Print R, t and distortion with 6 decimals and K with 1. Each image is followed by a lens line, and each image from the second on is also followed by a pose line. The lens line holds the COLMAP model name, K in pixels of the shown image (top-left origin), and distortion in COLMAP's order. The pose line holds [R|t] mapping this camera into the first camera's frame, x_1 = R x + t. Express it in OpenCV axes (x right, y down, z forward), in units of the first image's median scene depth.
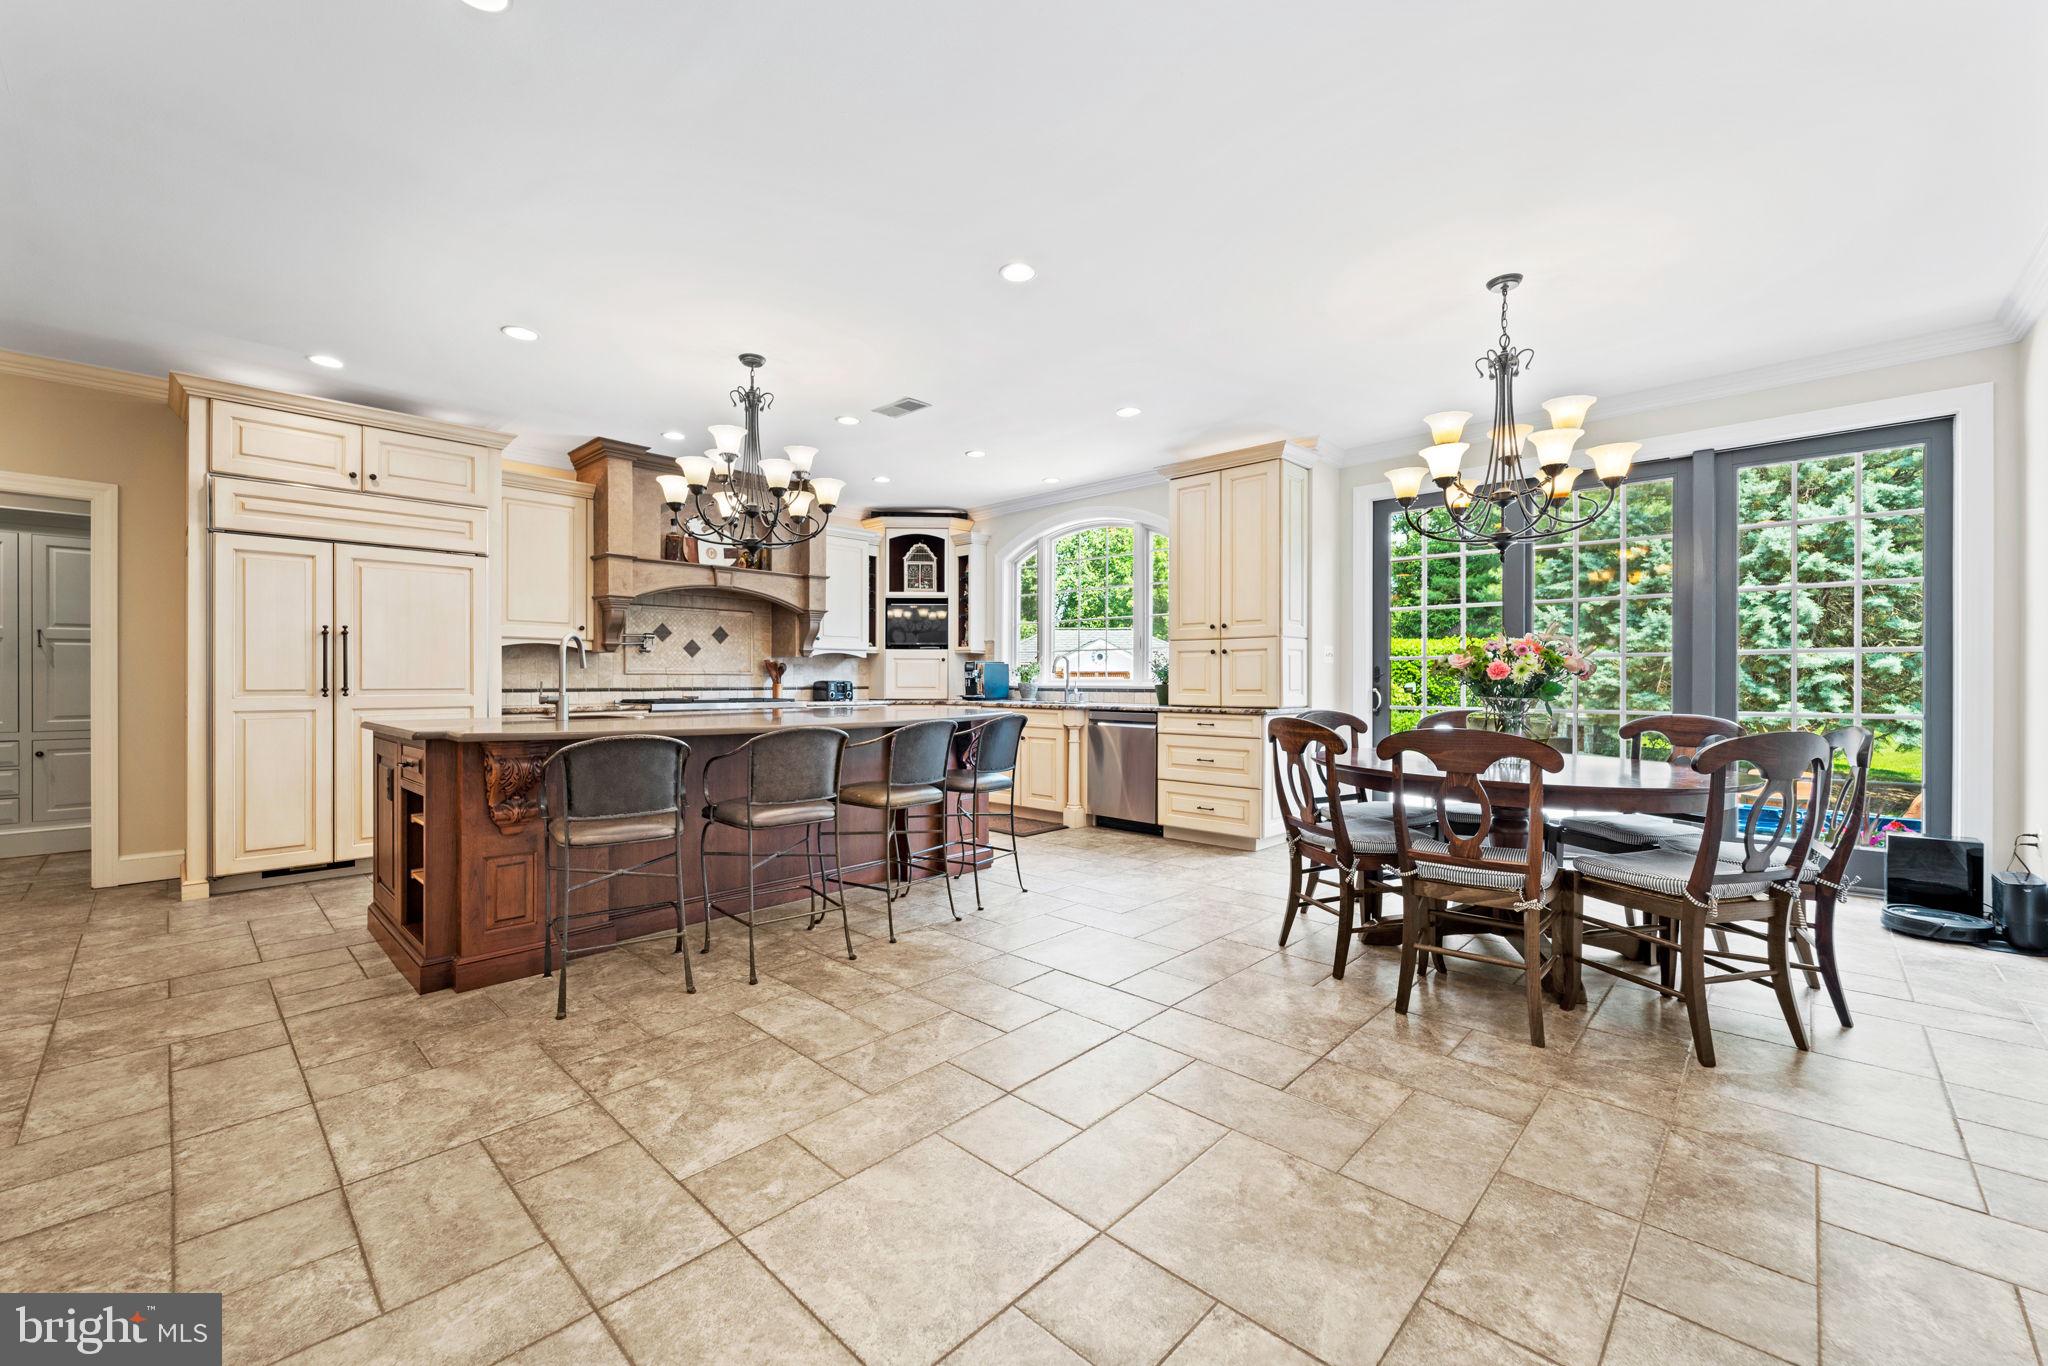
lens RADIAL K [[815.8, 0, 1016.6], [0, 815.8, 679.7], [0, 0, 1]] dist [0.002519, -0.002626]
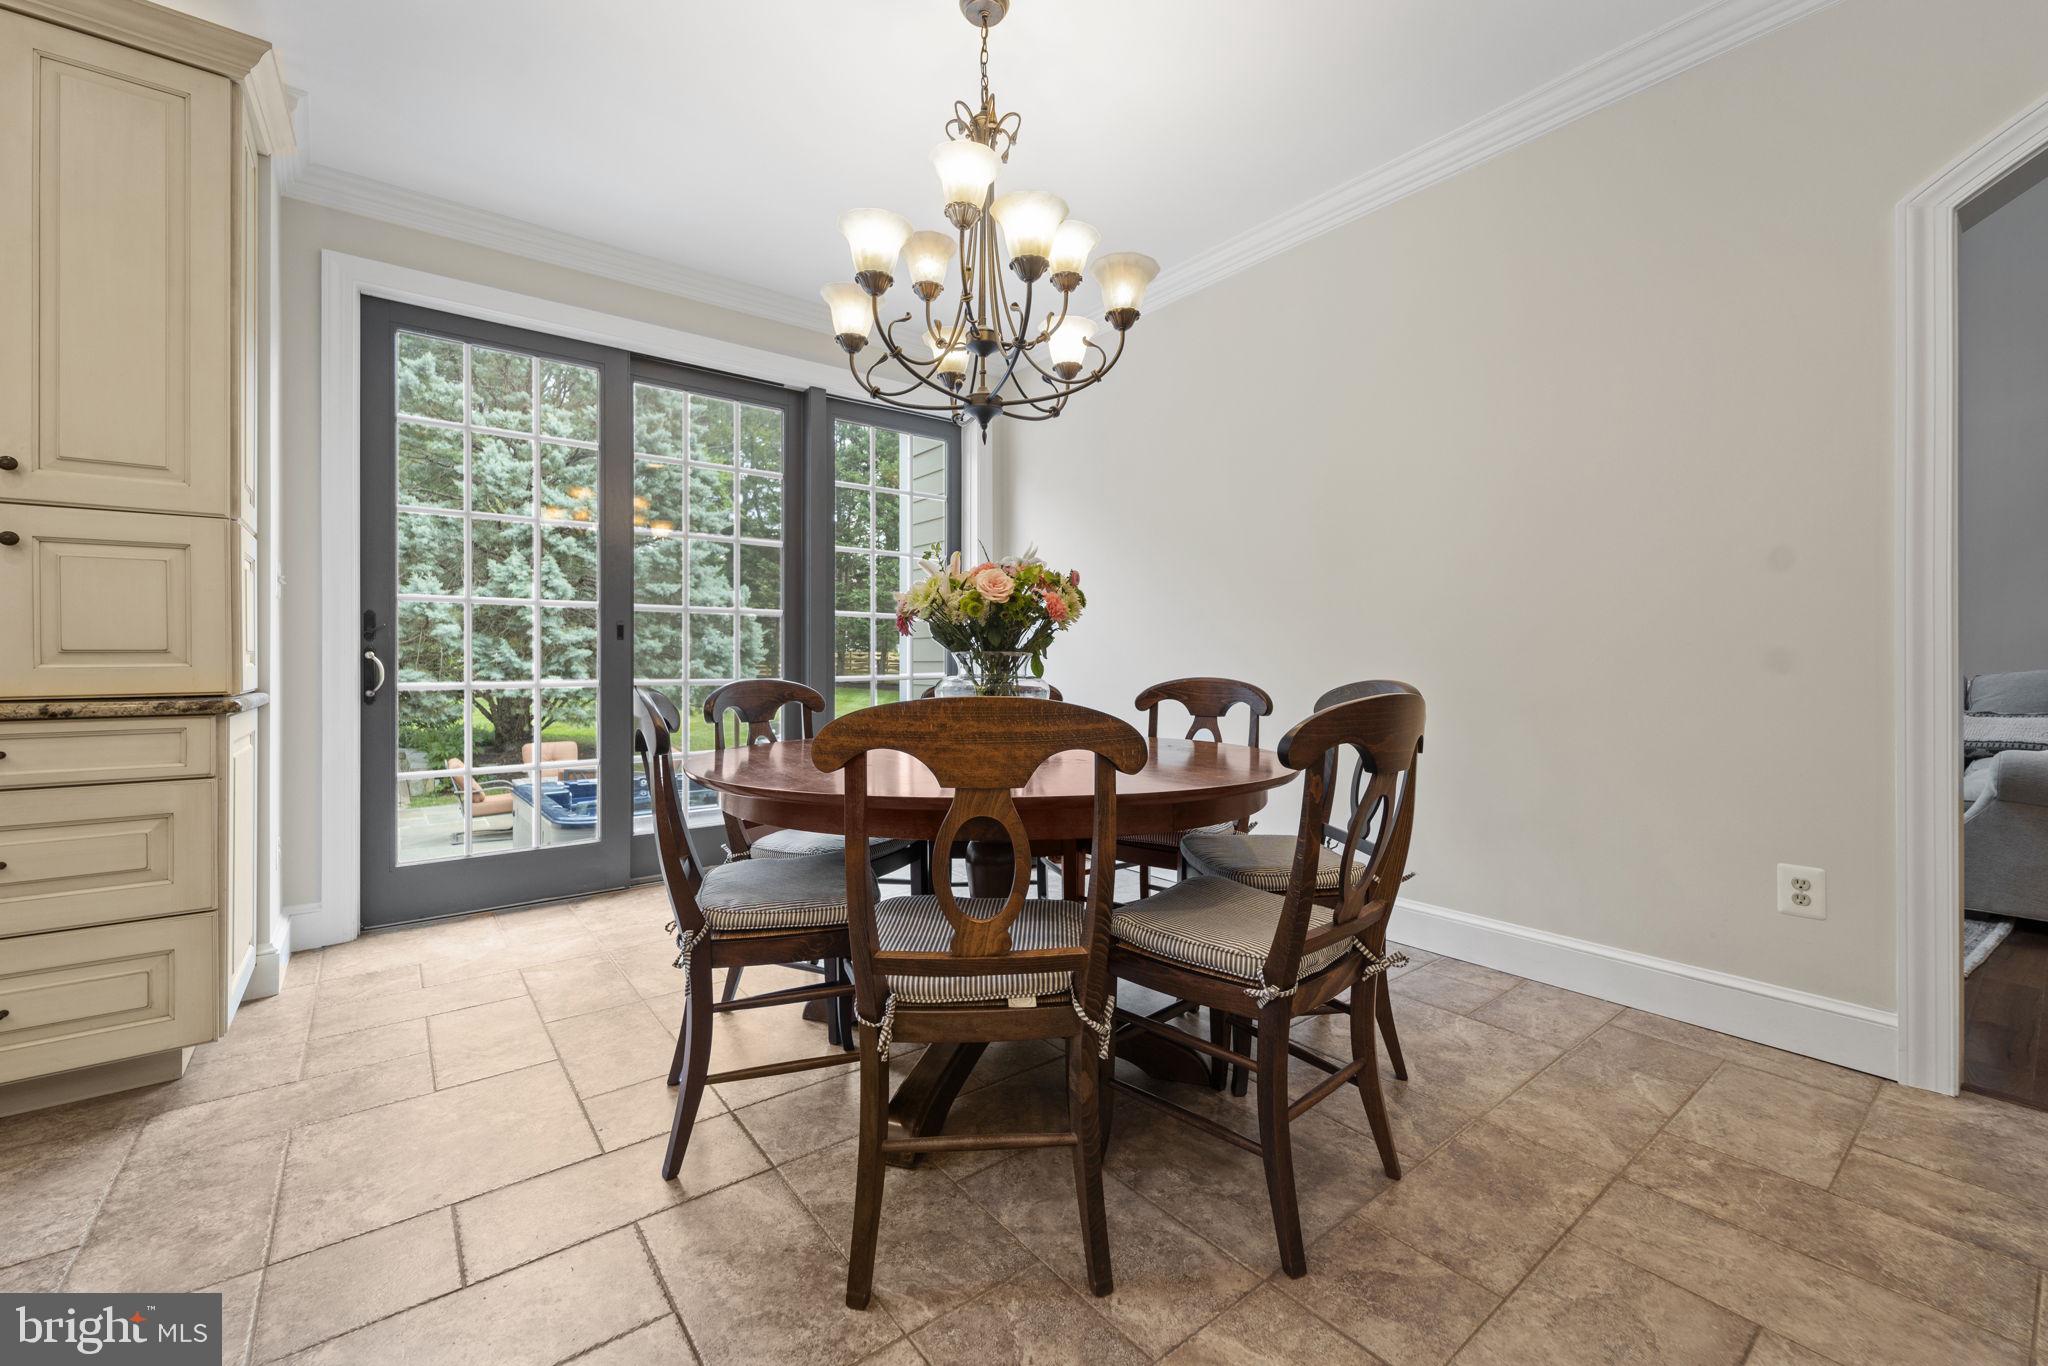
lens RADIAL K [[831.8, 0, 1013.6], [0, 831.8, 661.8], [0, 0, 1]] dist [0.000081, -0.000118]
pose [[0.155098, -0.000539, 0.987899, -0.025705], [0.000222, 1.000000, 0.000511, 0.016476], [-0.987899, 0.000140, 0.155098, 0.487447]]
